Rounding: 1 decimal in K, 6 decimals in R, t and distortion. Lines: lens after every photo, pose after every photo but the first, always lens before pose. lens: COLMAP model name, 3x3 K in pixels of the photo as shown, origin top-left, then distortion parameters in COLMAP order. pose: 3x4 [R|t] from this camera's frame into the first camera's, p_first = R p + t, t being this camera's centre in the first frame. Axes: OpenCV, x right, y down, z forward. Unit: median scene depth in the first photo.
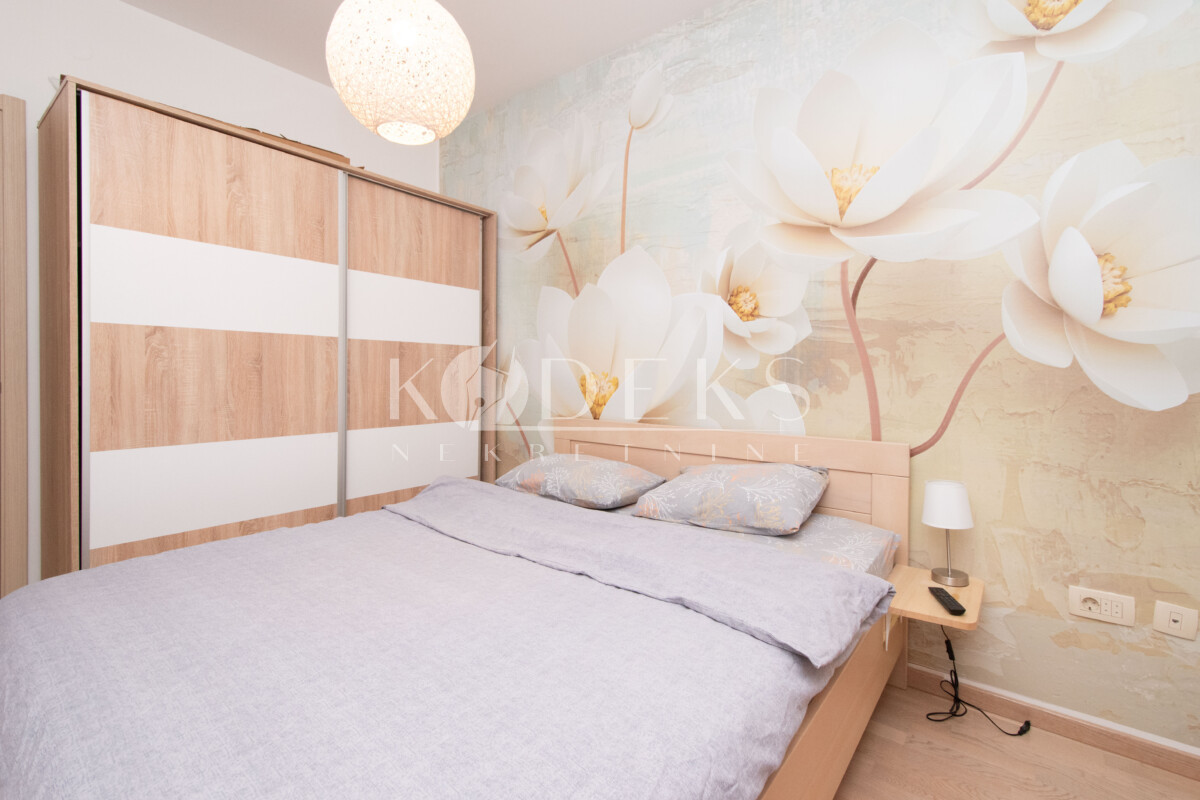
lens RADIAL K [[531.2, 0, 564.6], [0, 531.2, 370.0], [0, 0, 1]] dist [0.004150, -0.000550]
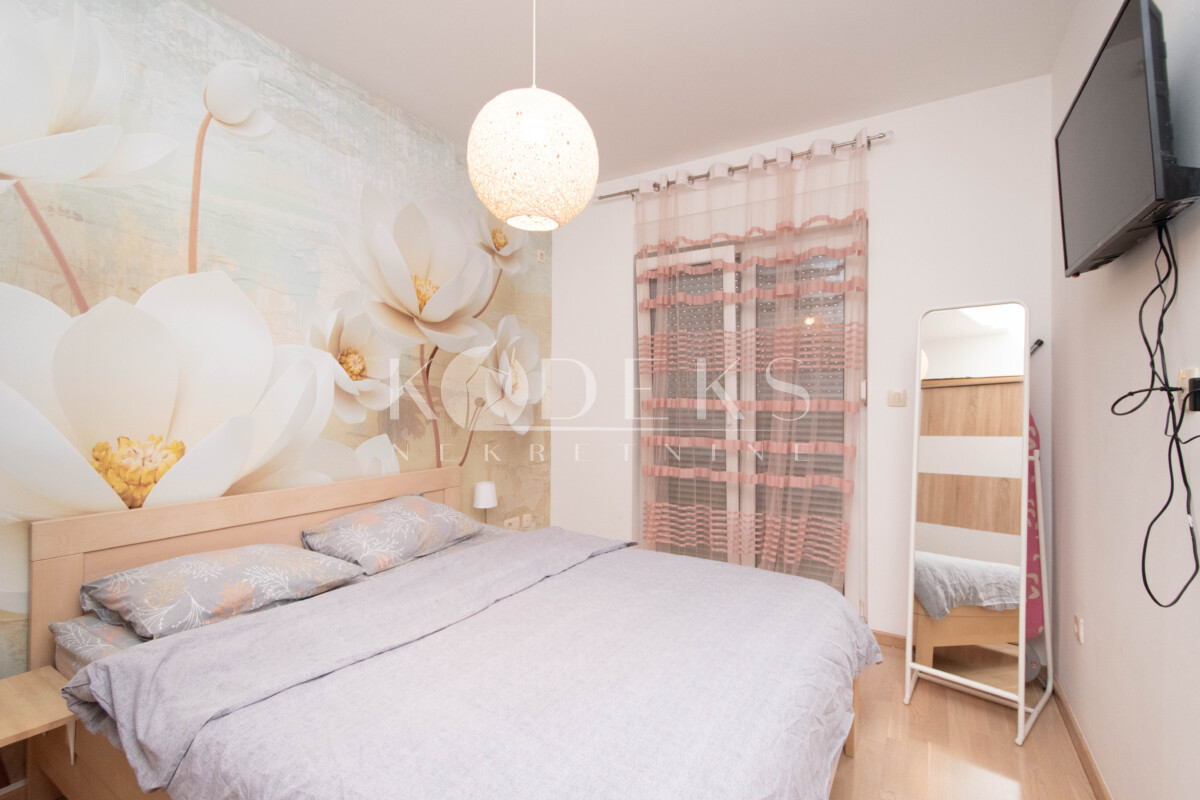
lens RADIAL K [[531.2, 0, 597.6], [0, 531.2, 401.4], [0, 0, 1]] dist [0.004150, -0.000550]
pose [[-0.126178, 0.001065, 0.992007, -0.815149], [0.005937, 0.999982, -0.000319, -0.043363], [-0.991990, 0.005849, -0.126182, 0.626447]]
